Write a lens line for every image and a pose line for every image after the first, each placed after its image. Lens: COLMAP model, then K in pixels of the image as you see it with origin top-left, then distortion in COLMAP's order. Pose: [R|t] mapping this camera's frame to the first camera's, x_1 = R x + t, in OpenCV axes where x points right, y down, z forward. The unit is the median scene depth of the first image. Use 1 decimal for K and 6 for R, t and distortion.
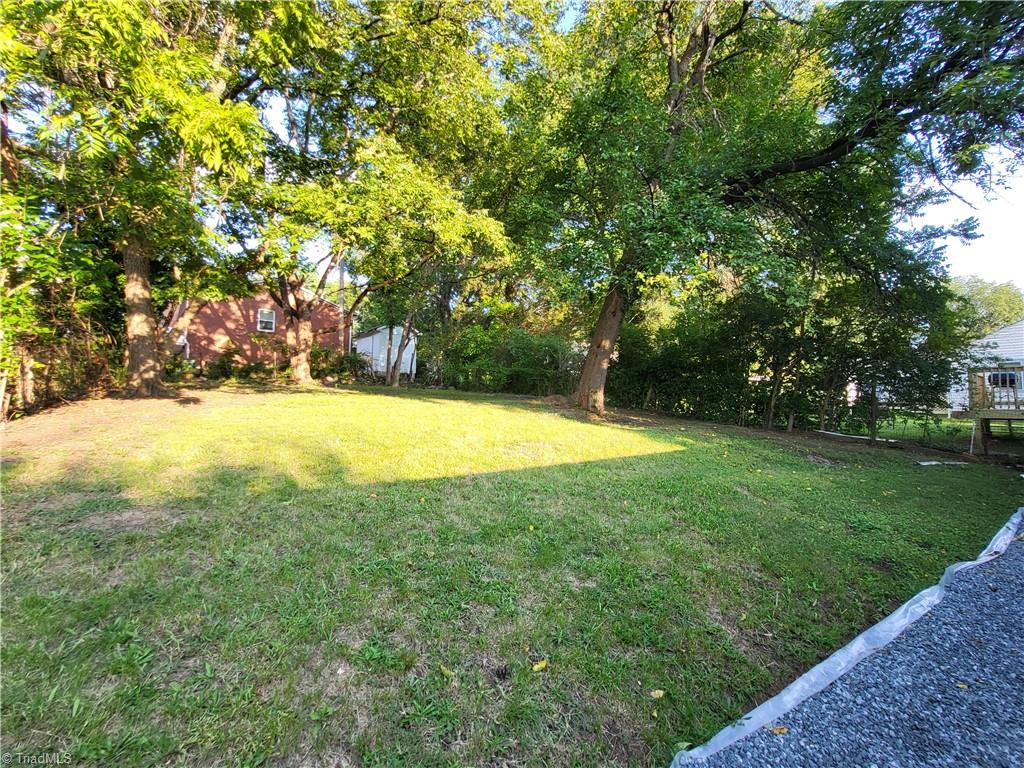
lens RADIAL K [[452.7, 0, 520.6], [0, 452.7, 378.0], [0, 0, 1]] dist [-0.002445, 0.000139]
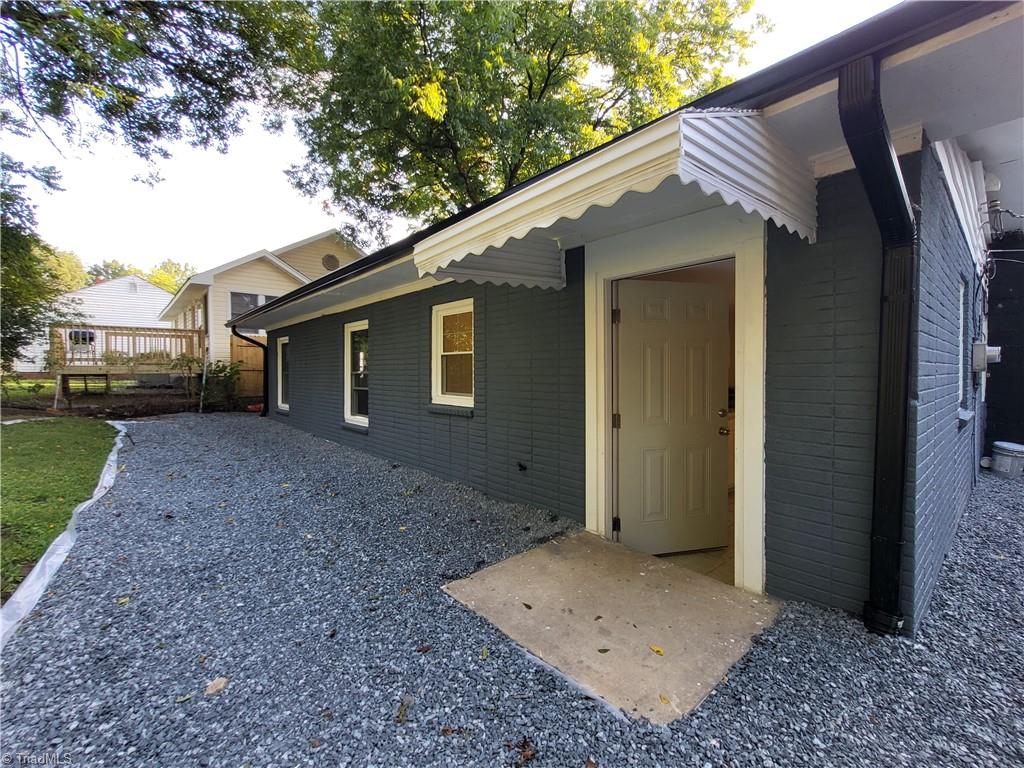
lens RADIAL K [[452.7, 0, 520.6], [0, 452.7, 378.0], [0, 0, 1]] dist [-0.002445, 0.000139]
pose [[-0.048389, -0.024558, 0.998527, -0.016652], [-0.046827, 0.998654, 0.022292, 0.024682], [-0.997730, -0.045679, -0.049474, 0.038414]]
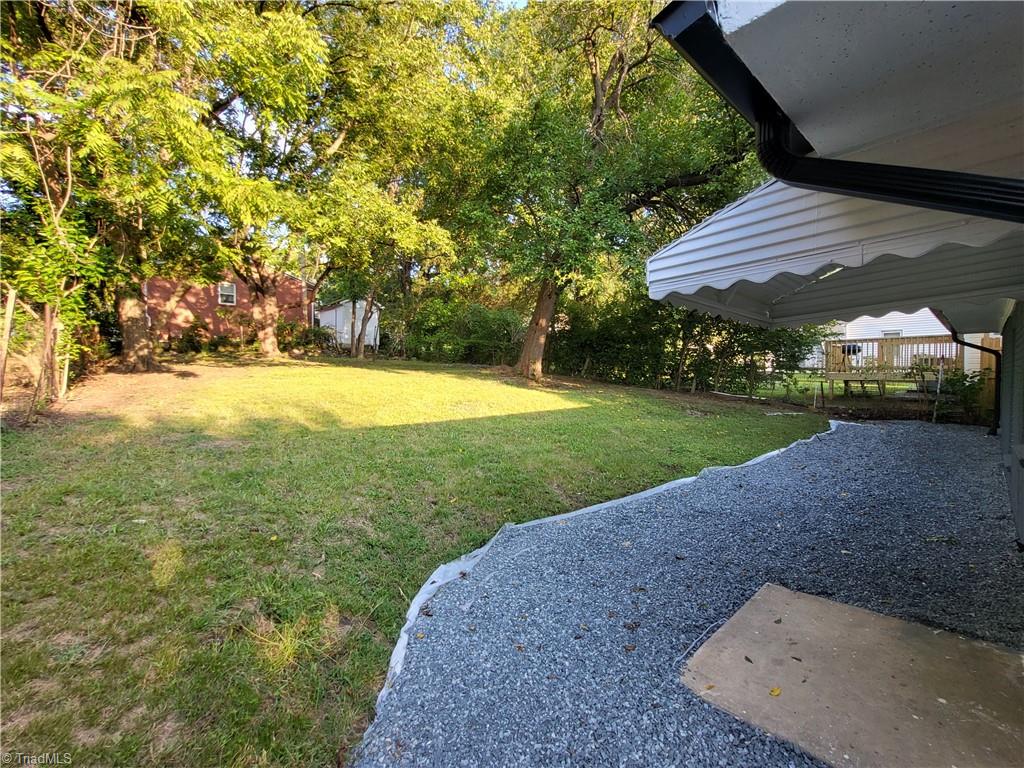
lens RADIAL K [[468.3, 0, 521.5], [0, 468.3, 379.5], [0, 0, 1]] dist [-0.000132, 0.000031]
pose [[0.997488, -0.014004, 0.069440, 0.043164], [0.008885, 0.997257, 0.073487, -0.015076], [-0.070279, -0.072686, 0.994876, -0.227028]]
